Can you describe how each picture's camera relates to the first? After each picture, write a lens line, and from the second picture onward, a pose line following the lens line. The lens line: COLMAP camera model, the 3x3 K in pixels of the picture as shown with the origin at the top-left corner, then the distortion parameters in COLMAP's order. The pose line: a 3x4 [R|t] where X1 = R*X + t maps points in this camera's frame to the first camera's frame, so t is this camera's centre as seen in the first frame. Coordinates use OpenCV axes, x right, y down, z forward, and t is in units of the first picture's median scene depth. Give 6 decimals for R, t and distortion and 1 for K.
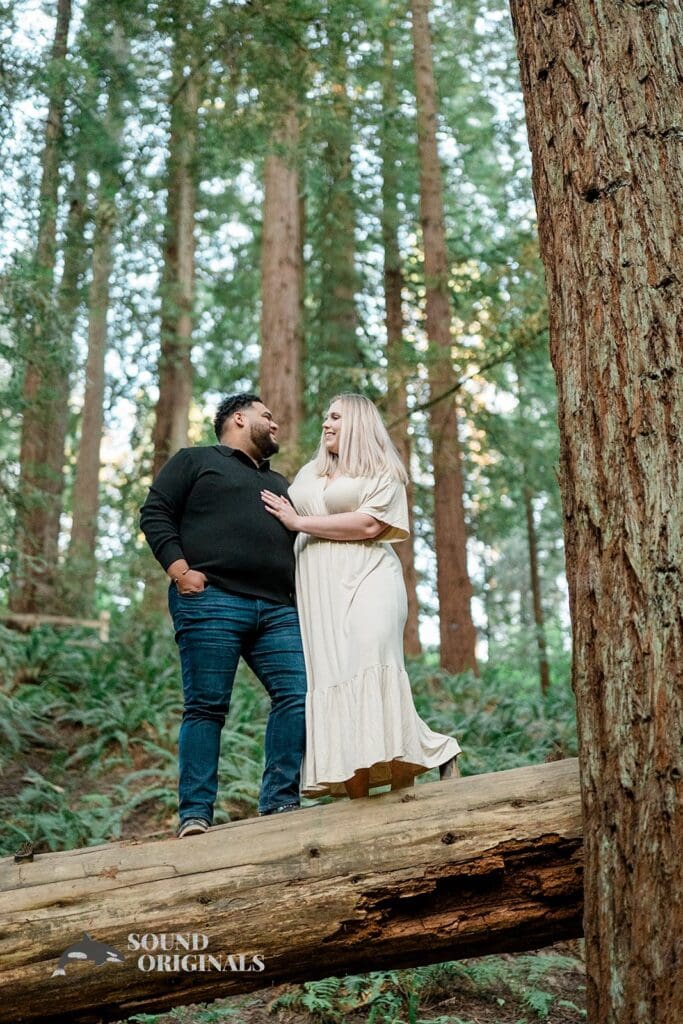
lens RADIAL K [[1432.9, 0, 341.2], [0, 1432.9, 527.3], [0, 0, 1]] dist [-0.004348, 0.029826]
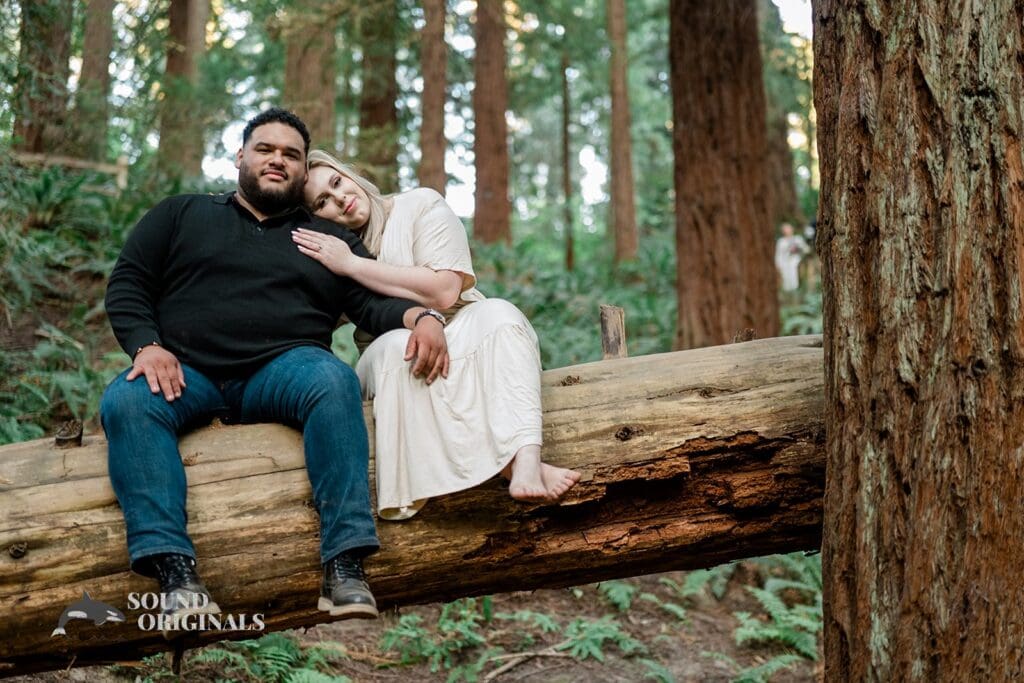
lens RADIAL K [[1432.9, 0, 513.0], [0, 1432.9, 365.7], [0, 0, 1]] dist [-0.004348, 0.029826]
pose [[0.992758, 0.039326, 0.113508, -0.081311], [-0.059679, 0.981503, 0.181909, 0.045026], [-0.104255, -0.187365, 0.976742, 0.265921]]
